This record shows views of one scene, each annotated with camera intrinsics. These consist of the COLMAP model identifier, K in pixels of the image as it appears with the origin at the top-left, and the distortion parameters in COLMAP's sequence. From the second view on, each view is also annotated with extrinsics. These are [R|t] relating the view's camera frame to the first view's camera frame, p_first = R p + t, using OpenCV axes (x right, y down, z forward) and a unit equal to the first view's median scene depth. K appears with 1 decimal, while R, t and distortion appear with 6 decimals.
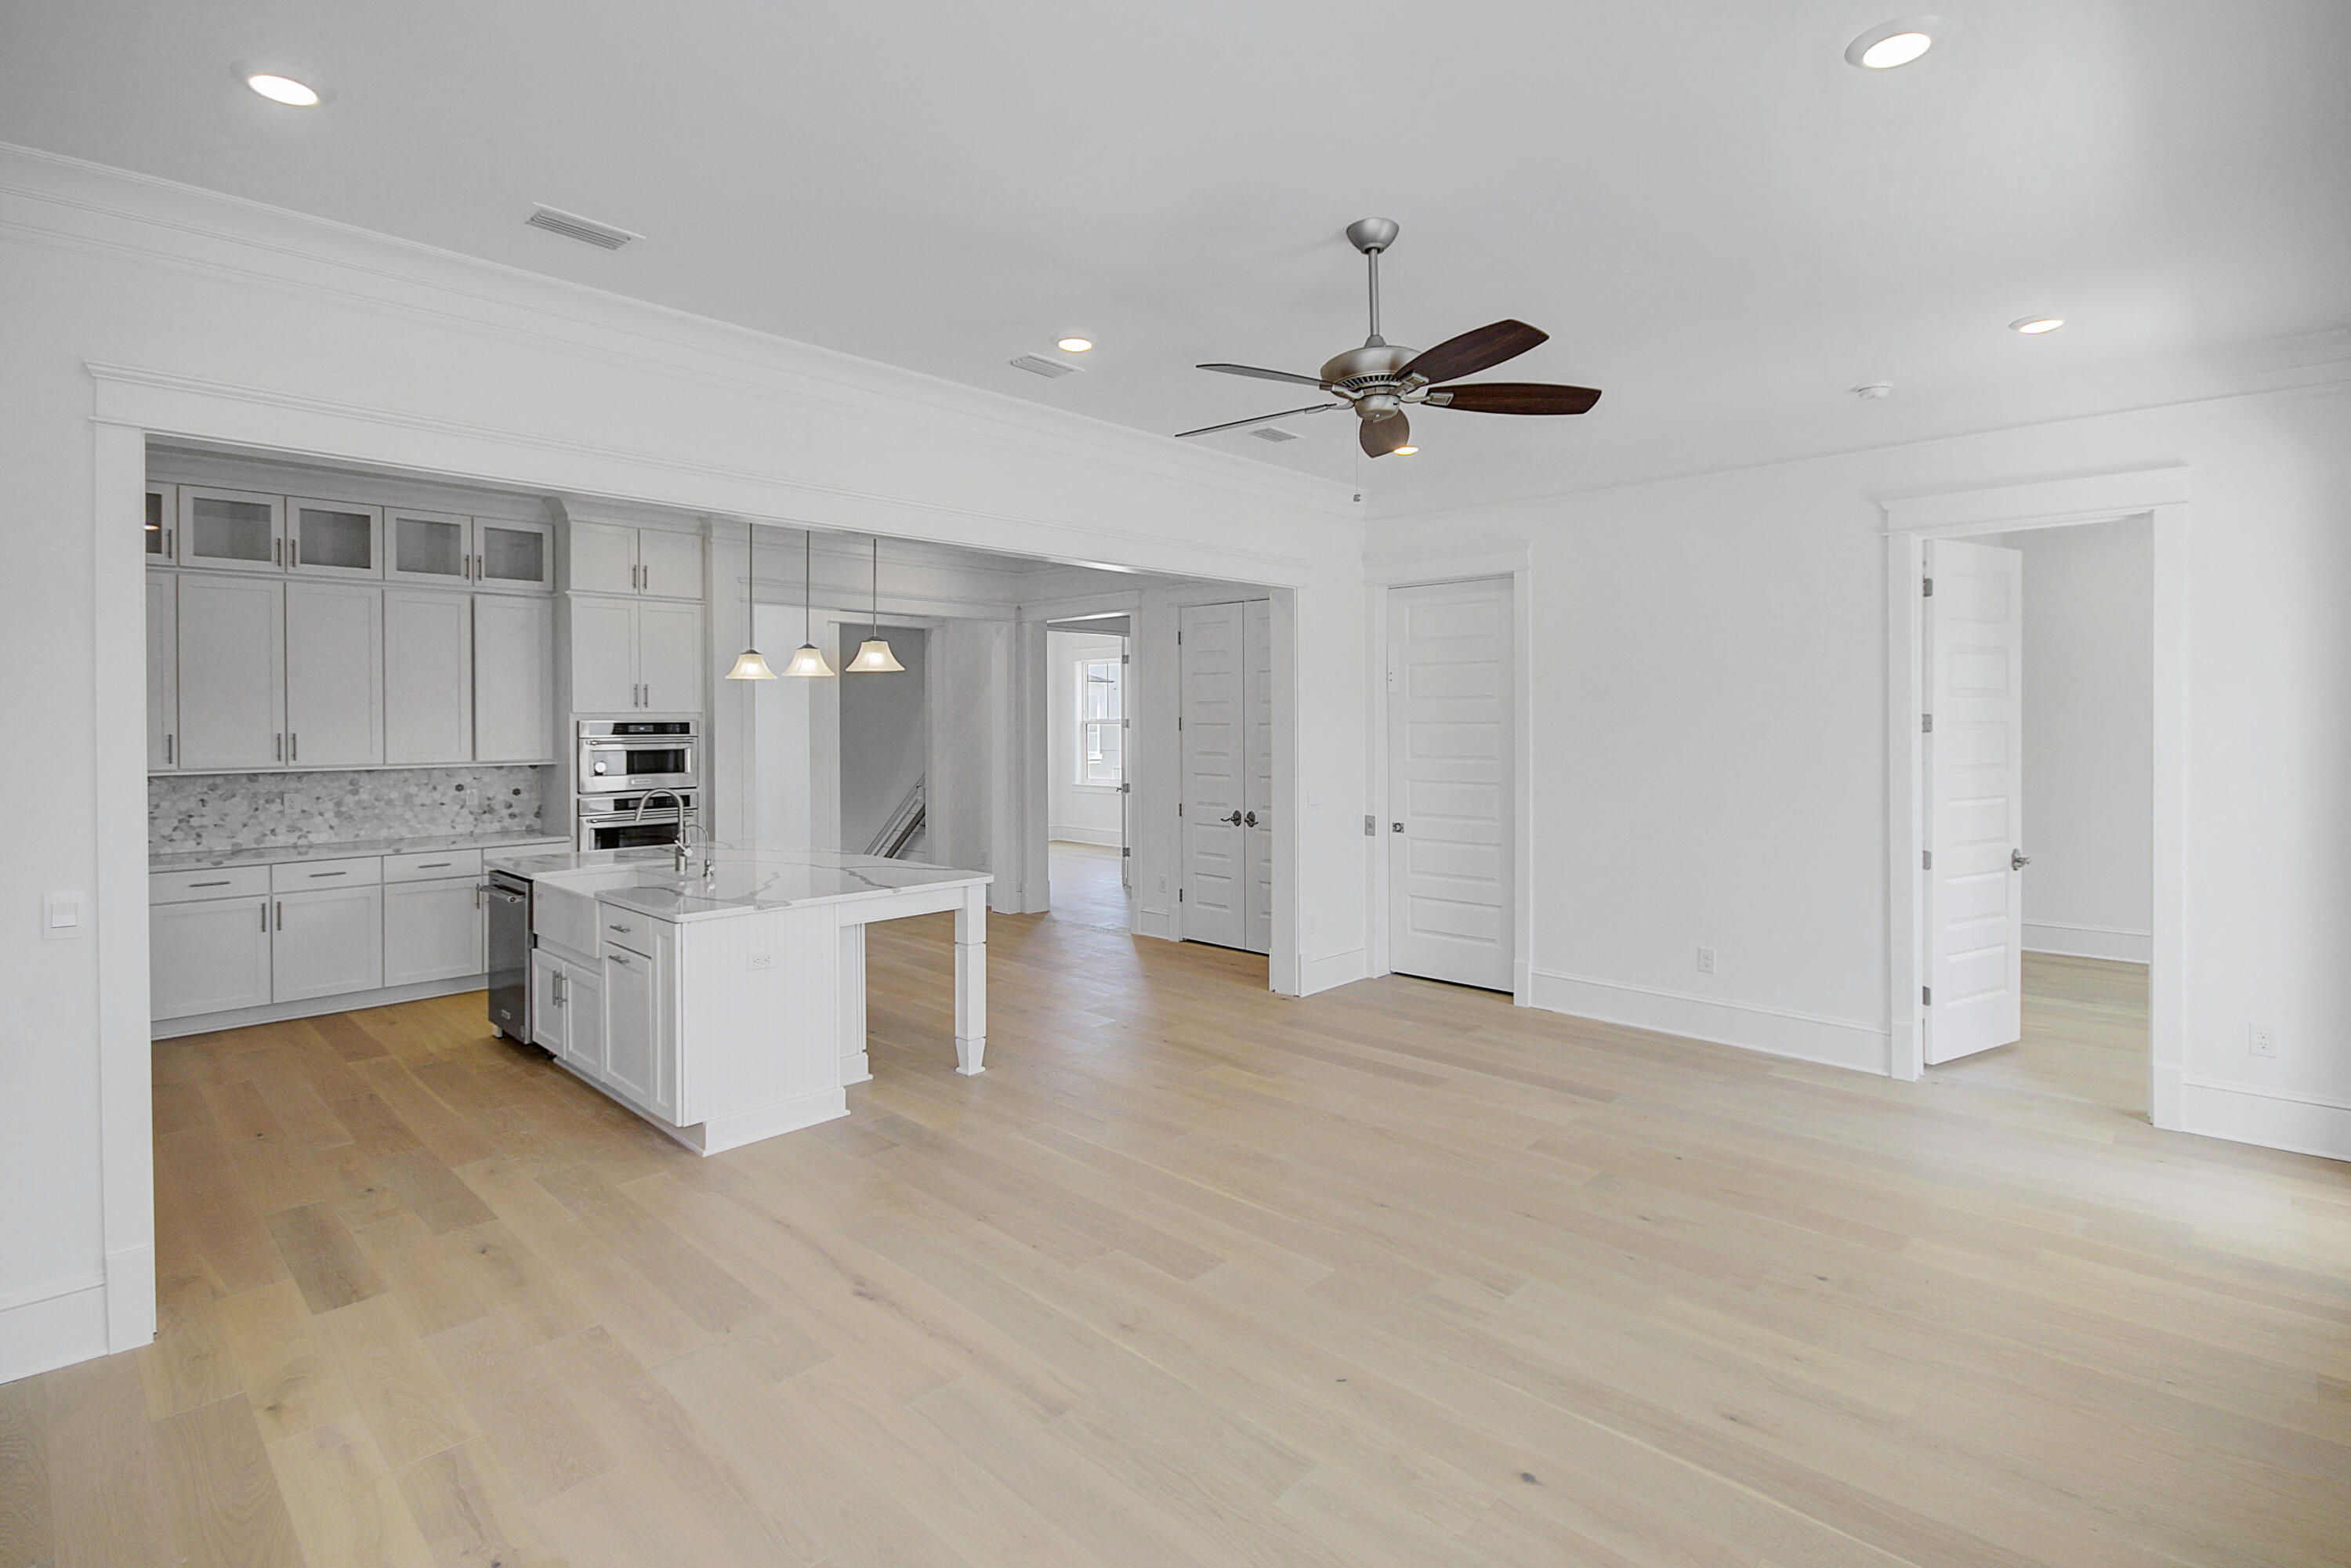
lens RADIAL K [[1134.4, 0, 1254.8], [0, 1134.4, 724.6], [0, 0, 1]] dist [-0.003813, -0.003662]
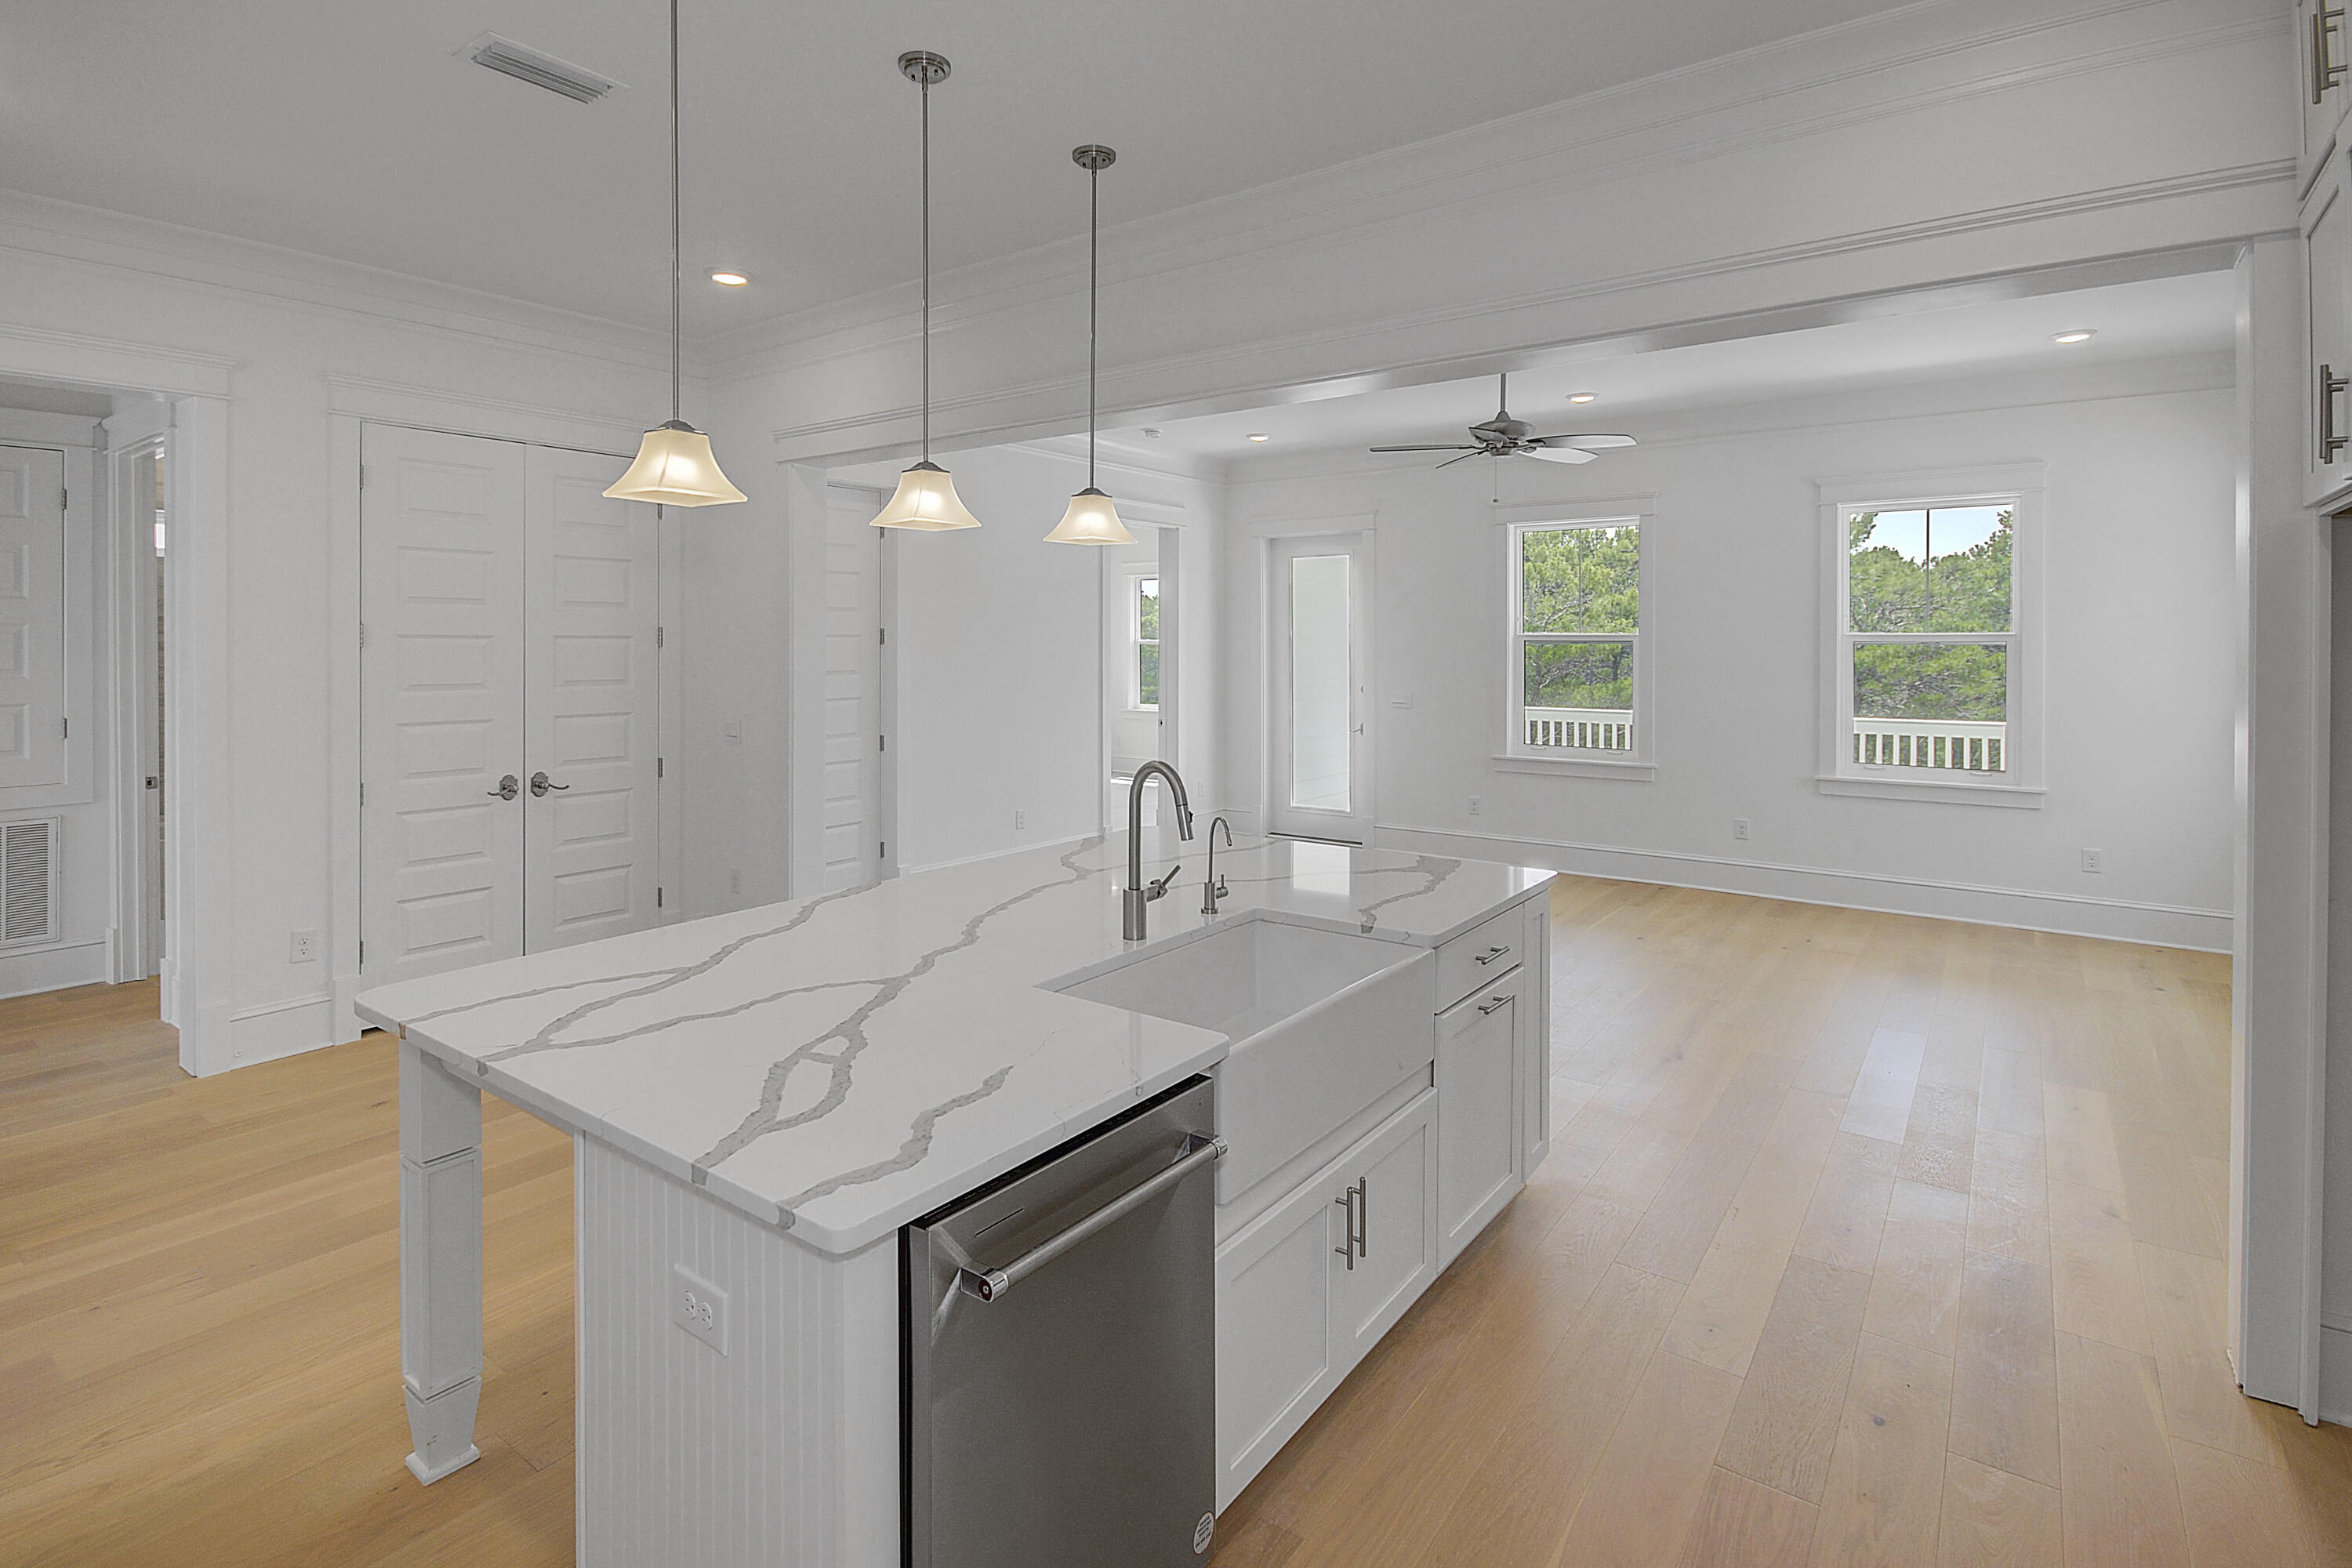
lens RADIAL K [[1134.9, 0, 1132.0], [0, 1134.9, 648.4], [0, 0, 1]] dist [-0.003813, -0.003662]
pose [[-0.069686, -0.005371, 0.997555, -0.821857], [0.006141, 0.999964, 0.005813, 0.005899], [-0.997550, 0.006531, -0.069650, 0.875560]]
